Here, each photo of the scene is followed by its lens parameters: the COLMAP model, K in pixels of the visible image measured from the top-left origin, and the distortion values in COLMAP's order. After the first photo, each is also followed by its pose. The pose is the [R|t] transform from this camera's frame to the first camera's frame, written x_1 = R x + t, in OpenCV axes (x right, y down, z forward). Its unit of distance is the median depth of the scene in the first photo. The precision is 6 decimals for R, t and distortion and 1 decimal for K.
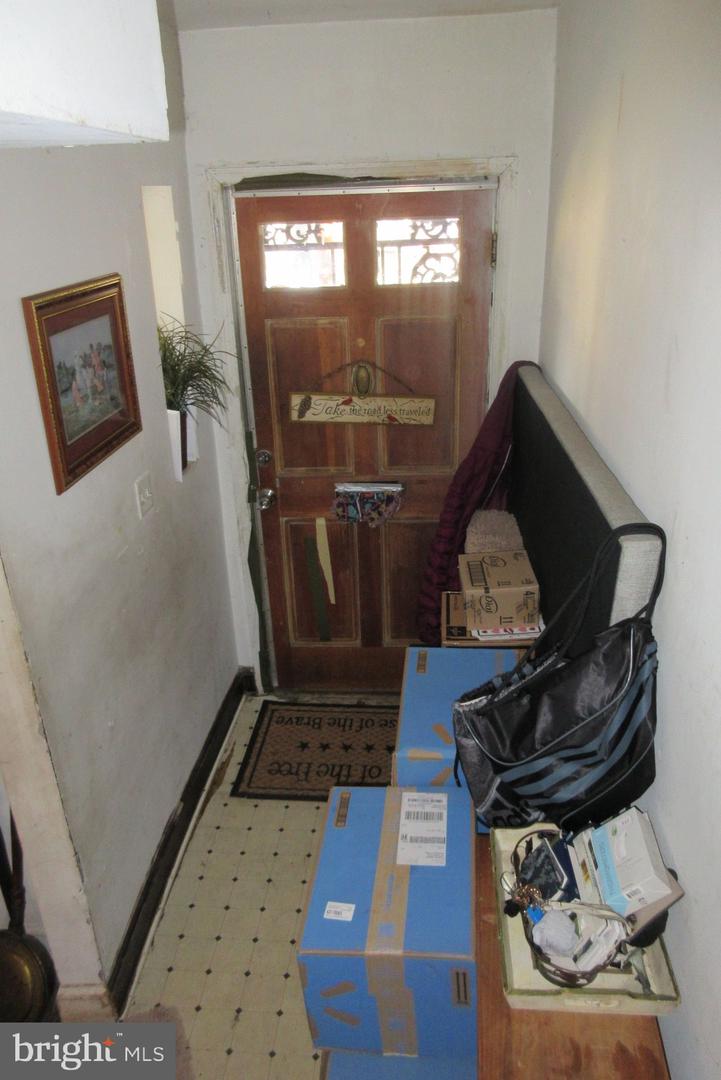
lens RADIAL K [[795.1, 0, 359.7], [0, 795.1, 538.3], [0, 0, 1]] dist [-0.000156, -0.008520]
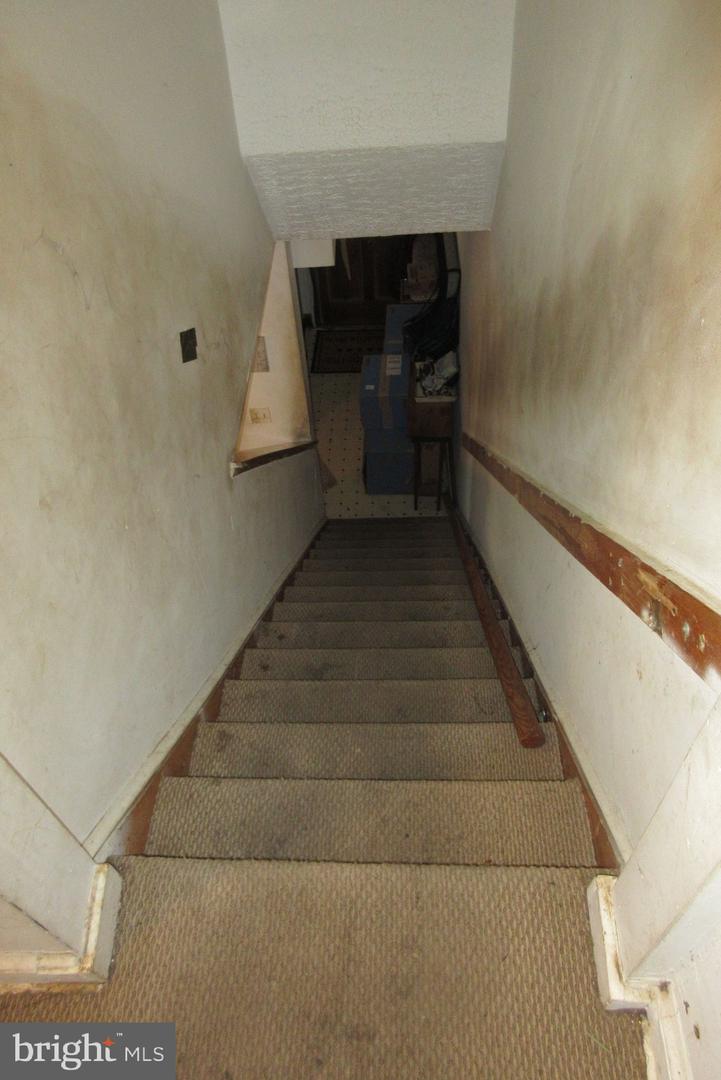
lens RADIAL K [[795.1, 0, 357.7], [0, 795.1, 540.8], [0, 0, 1]] dist [-0.000156, -0.008520]
pose [[0.998584, -0.052035, 0.011090, -0.138801], [0.041927, 0.897968, 0.438059, -0.409120], [-0.032753, -0.436973, 0.898878, -2.194595]]
